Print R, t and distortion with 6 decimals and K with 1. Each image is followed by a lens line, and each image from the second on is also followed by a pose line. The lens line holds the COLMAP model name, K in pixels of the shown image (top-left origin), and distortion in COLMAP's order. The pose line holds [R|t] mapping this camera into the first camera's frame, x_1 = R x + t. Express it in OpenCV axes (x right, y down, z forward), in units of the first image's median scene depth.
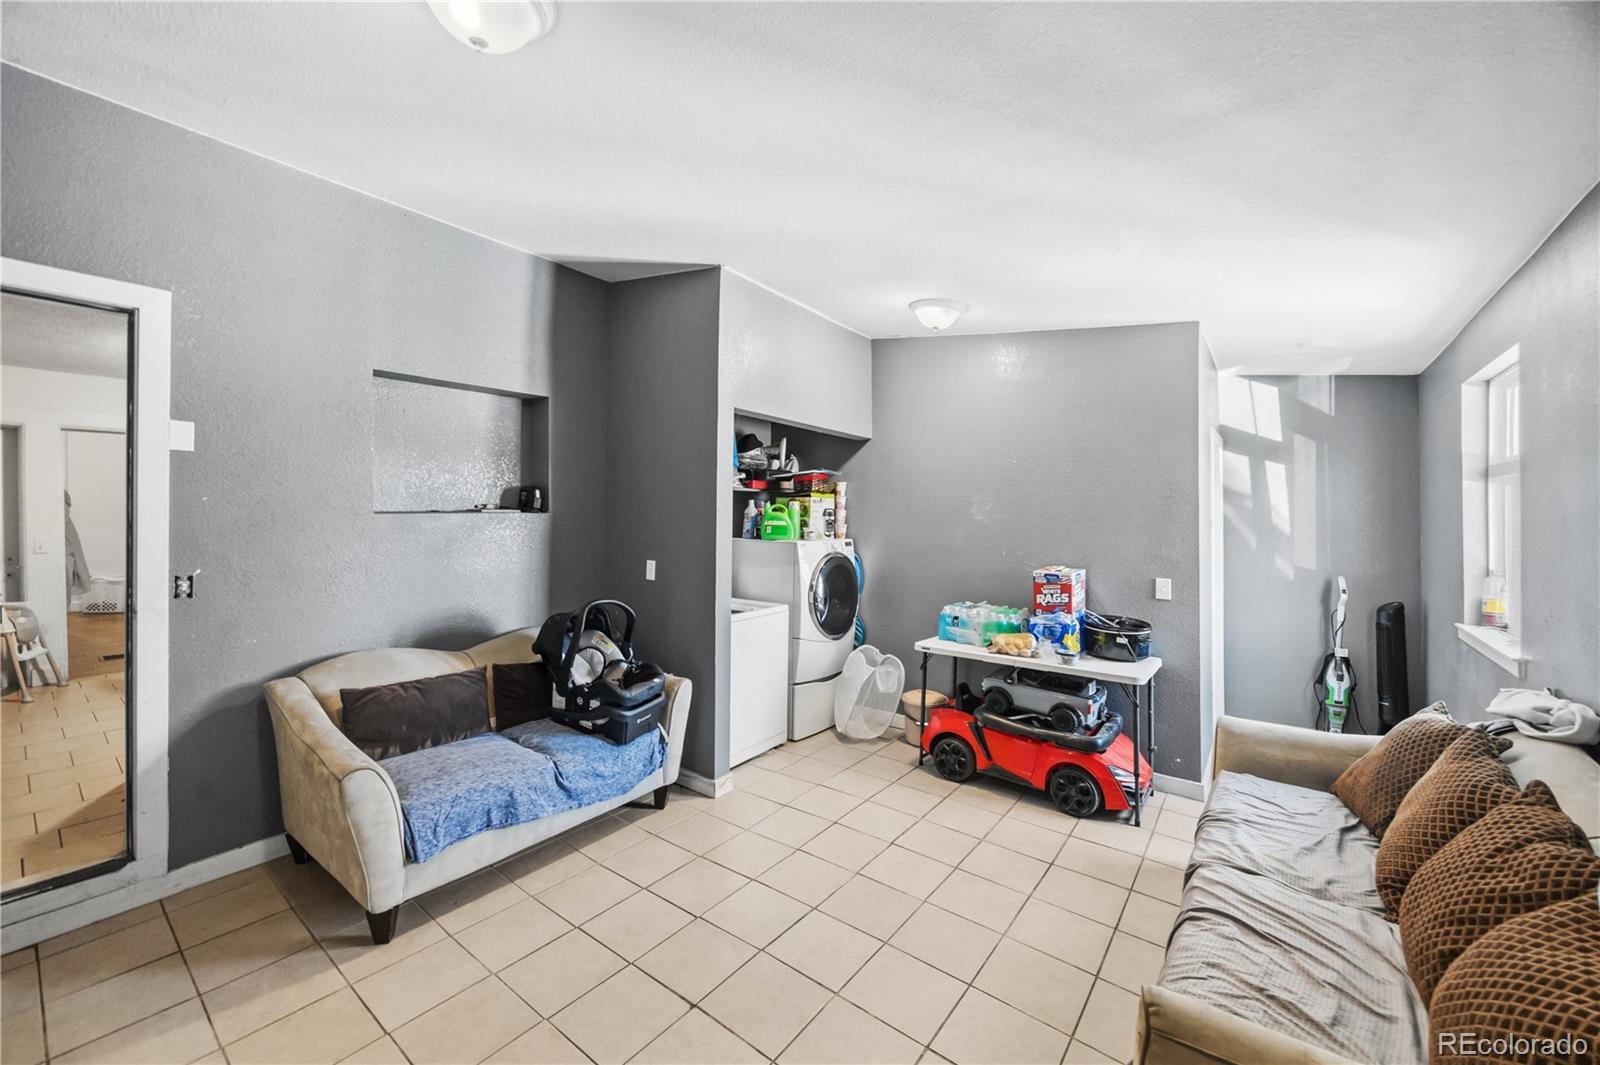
lens RADIAL K [[625.7, 0, 791.3], [0, 625.7, 509.5], [0, 0, 1]] dist [-0.000559, -0.000120]
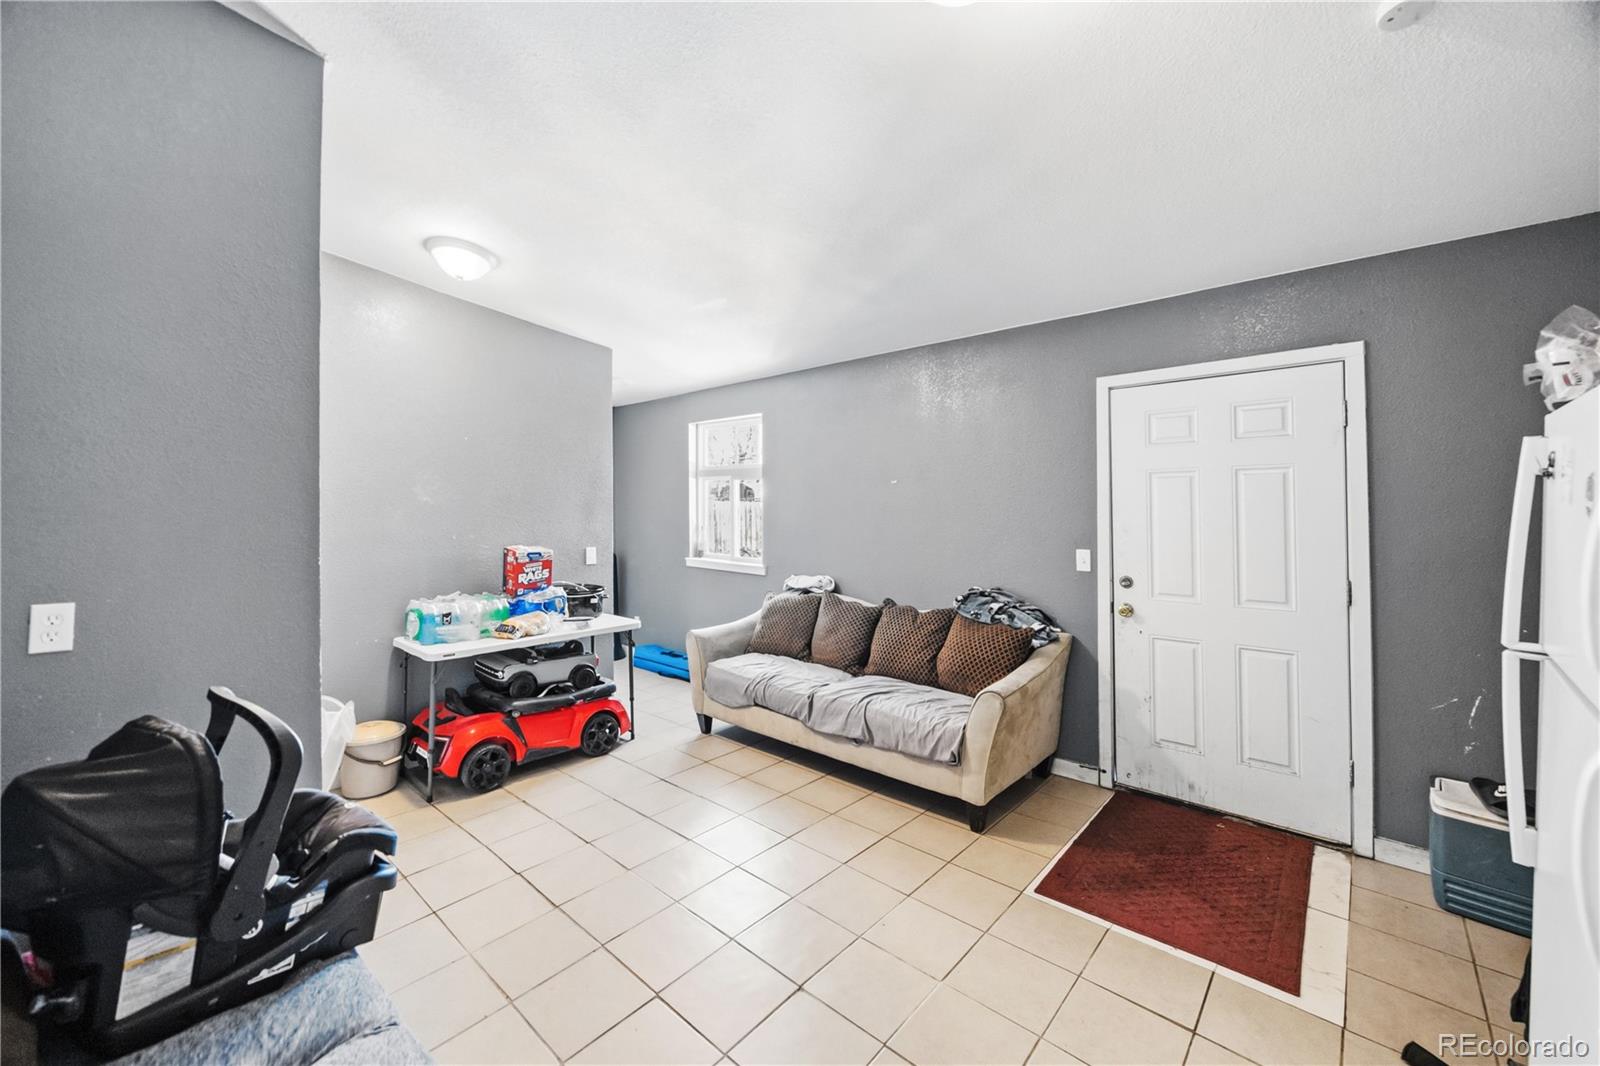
lens RADIAL K [[628.7, 0, 800.6], [0, 628.7, 490.3], [0, 0, 1]] dist [0.000575, 0.000091]
pose [[0.064988, 0.009574, 0.997840, -0.633578], [-0.015422, 0.999844, -0.008589, 0.001044], [-0.997767, -0.014831, 0.065125, 0.508888]]
